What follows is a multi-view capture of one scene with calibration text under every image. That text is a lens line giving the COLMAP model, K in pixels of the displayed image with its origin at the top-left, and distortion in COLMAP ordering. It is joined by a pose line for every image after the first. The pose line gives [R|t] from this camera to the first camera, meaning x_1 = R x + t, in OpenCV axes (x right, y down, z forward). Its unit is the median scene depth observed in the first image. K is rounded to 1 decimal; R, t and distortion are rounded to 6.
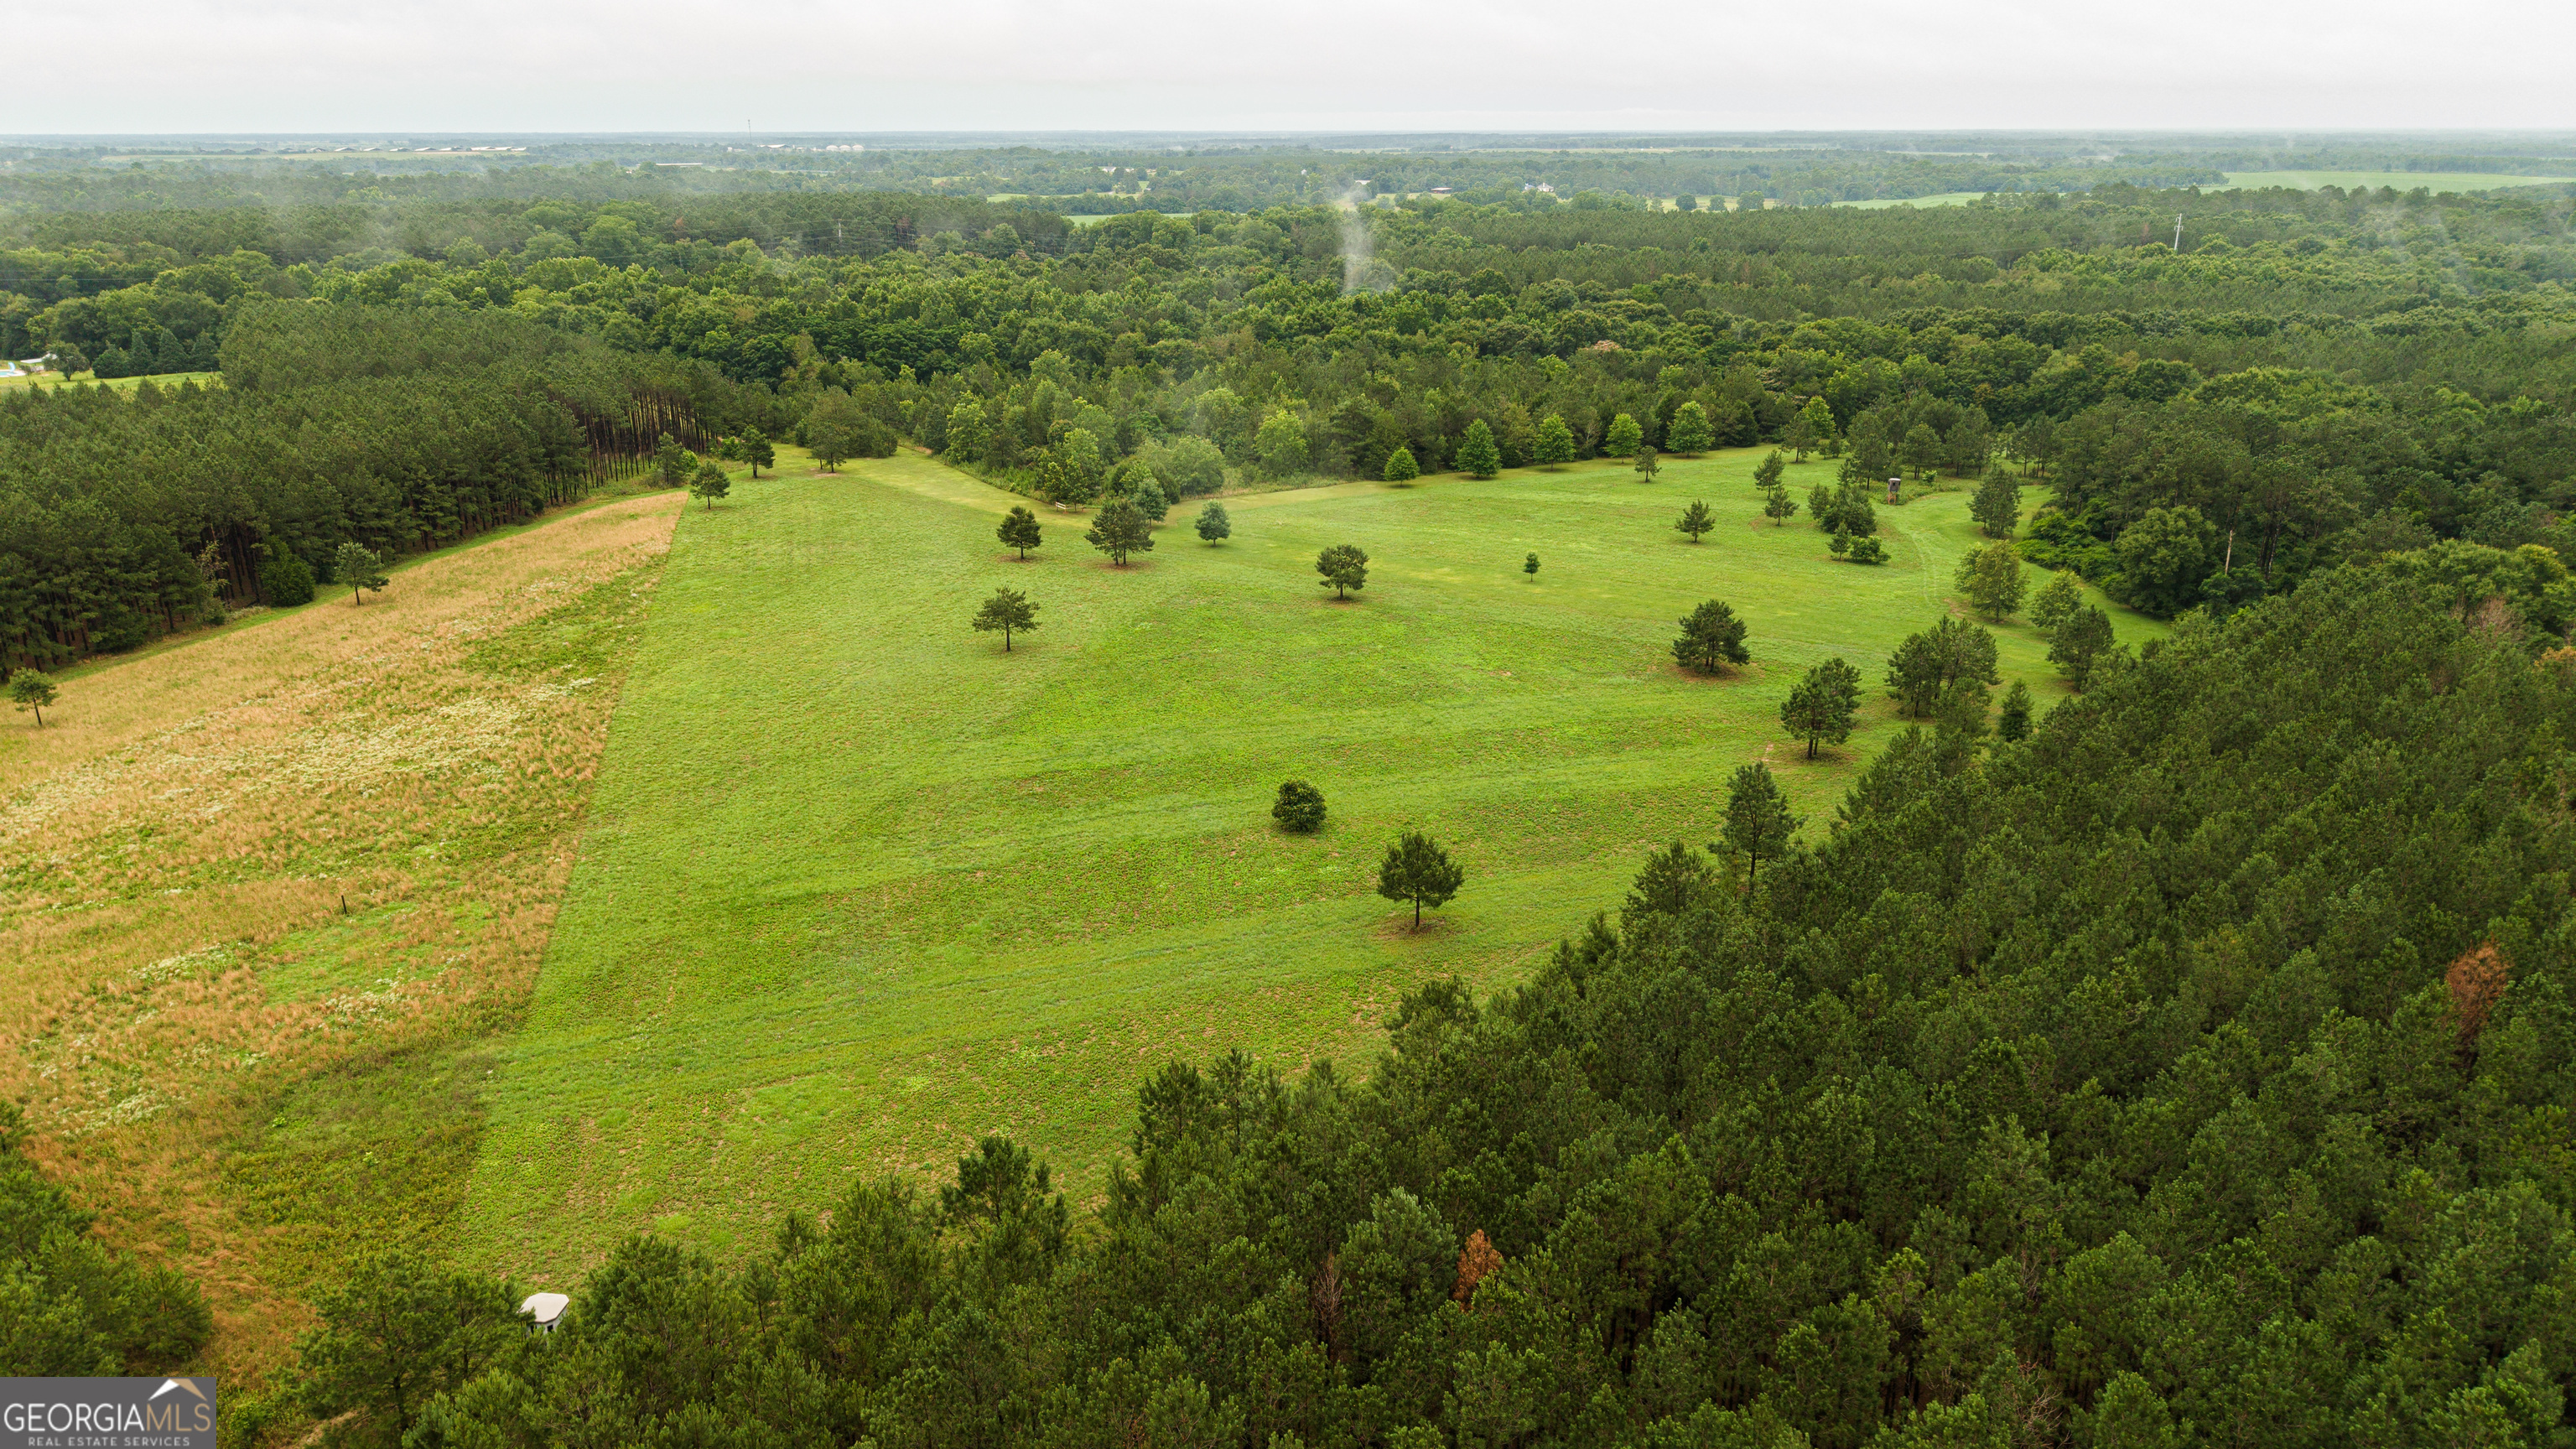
lens RADIAL K [[1728.5, 0, 1288.0], [0, 1728.5, 724.5], [0, 0, 1]] dist [0.042964, -0.034950]
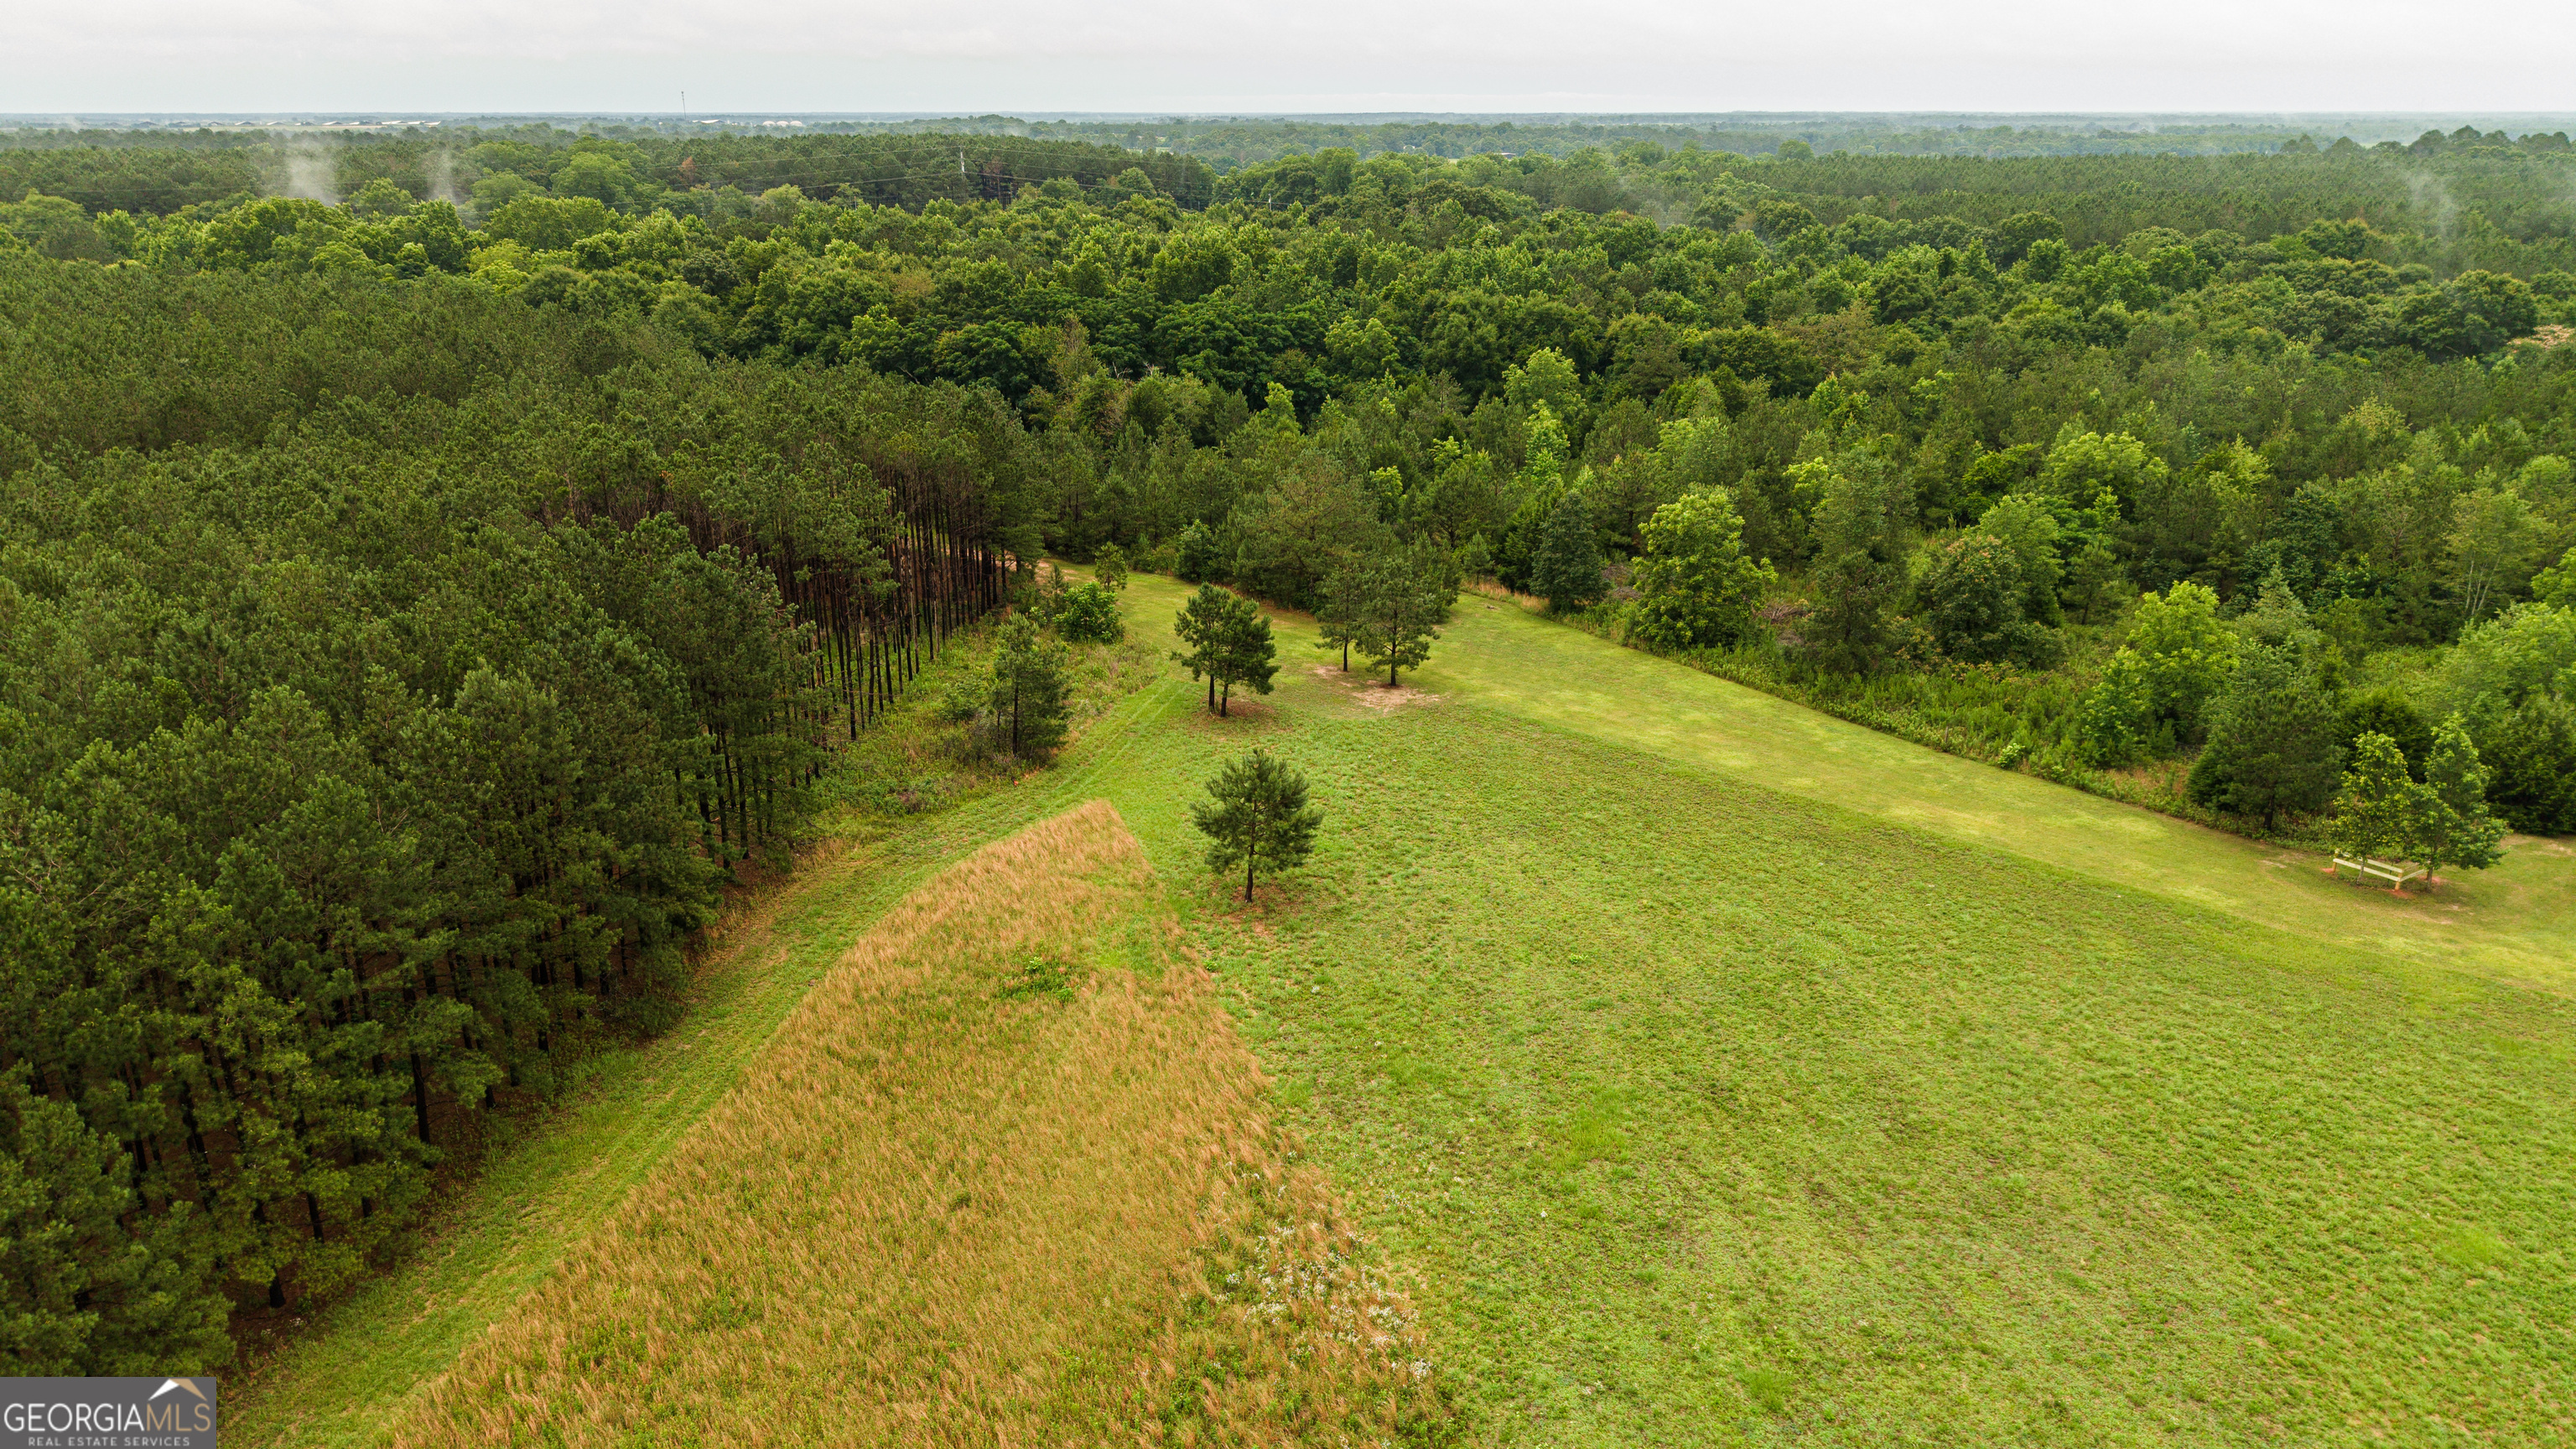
lens RADIAL K [[1728.5, 0, 1288.0], [0, 1728.5, 724.5], [0, 0, 1]] dist [0.042964, -0.034950]
pose [[0.999210, -0.009900, 0.038495, -0.212790], [0.009625, 0.999927, 0.007338, -0.099082], [-0.038565, -0.006962, 0.999232, 0.441109]]
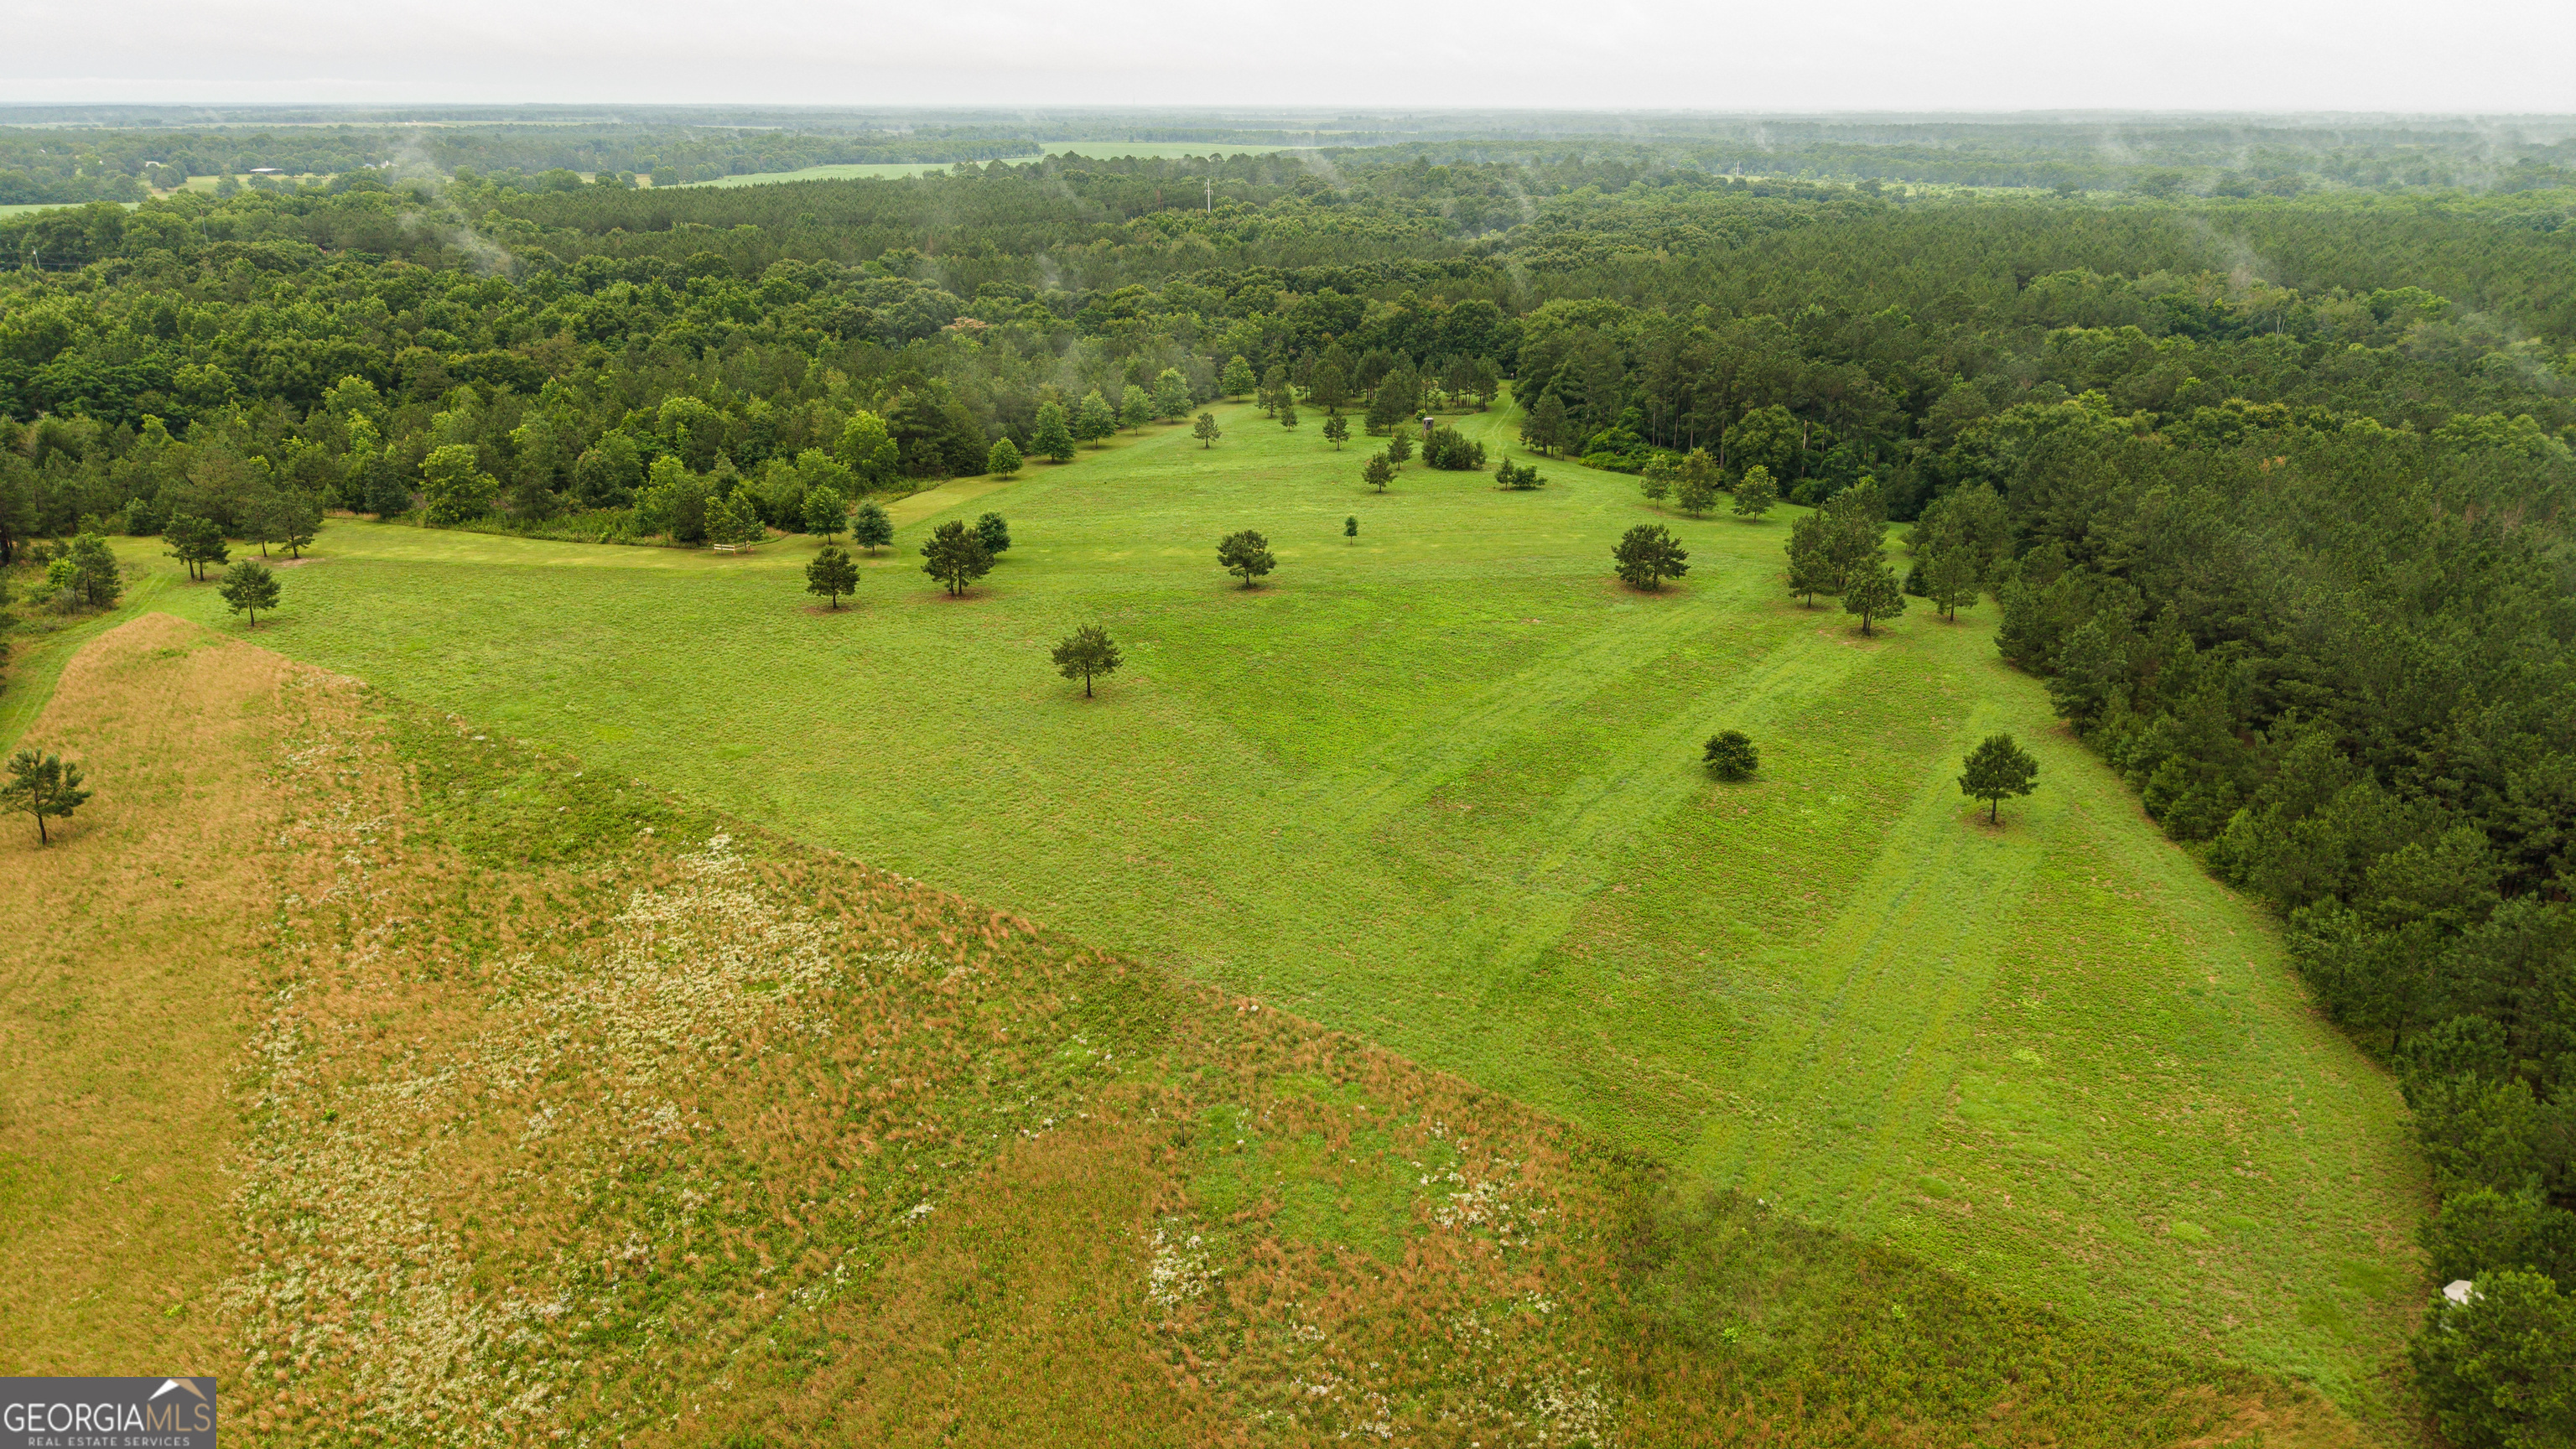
lens RADIAL K [[1728.6, 0, 1299.0], [0, 1728.6, 708.6], [0, 0, 1]] dist [0.061276, -0.041741]
pose [[0.785211, -0.204164, 0.584603, -0.268092], [0.201115, 0.976986, 0.071069, -0.035092], [-0.585659, 0.061768, 0.808201, 0.101498]]
